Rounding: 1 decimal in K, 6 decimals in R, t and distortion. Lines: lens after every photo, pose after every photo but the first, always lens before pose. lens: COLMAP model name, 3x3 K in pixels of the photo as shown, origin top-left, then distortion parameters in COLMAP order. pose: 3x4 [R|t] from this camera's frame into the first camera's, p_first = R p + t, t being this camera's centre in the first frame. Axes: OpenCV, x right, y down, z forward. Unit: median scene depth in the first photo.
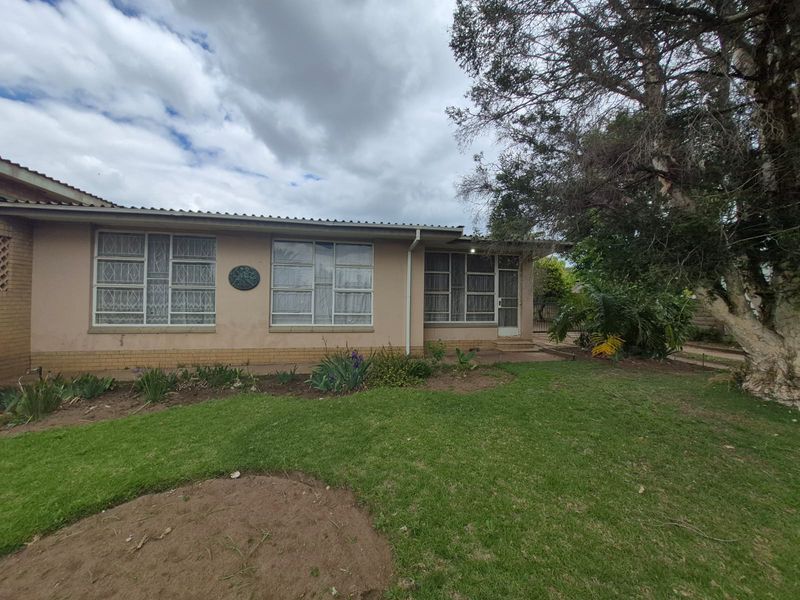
lens RADIAL K [[308.7, 0, 397.8], [0, 308.7, 297.6], [0, 0, 1]] dist [-0.000687, -0.000114]
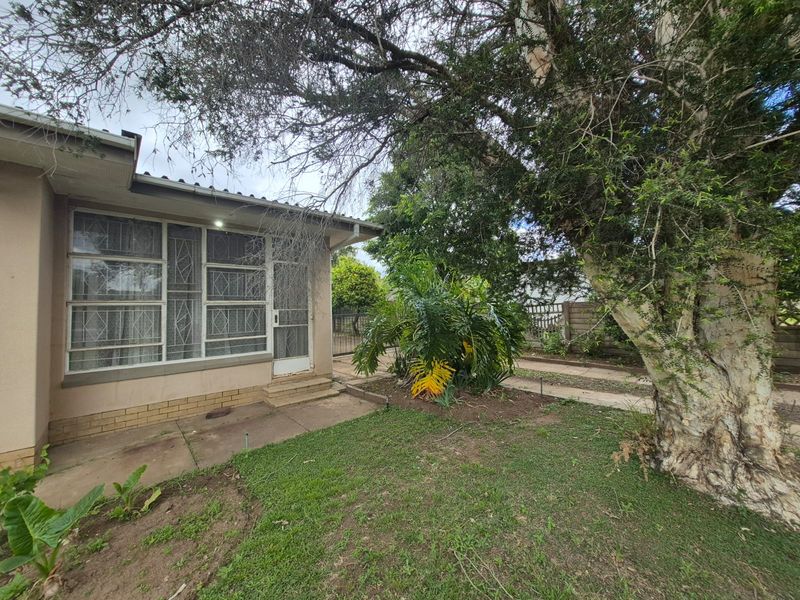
lens RADIAL K [[315.8, 0, 398.4], [0, 315.8, 296.5], [0, 0, 1]] dist [-0.000699, -0.000001]
pose [[0.854465, -0.010177, 0.519409, 0.232511], [0.030009, 0.999106, -0.029792, 0.000775], [-0.518641, 0.041043, 0.854006, 0.390842]]
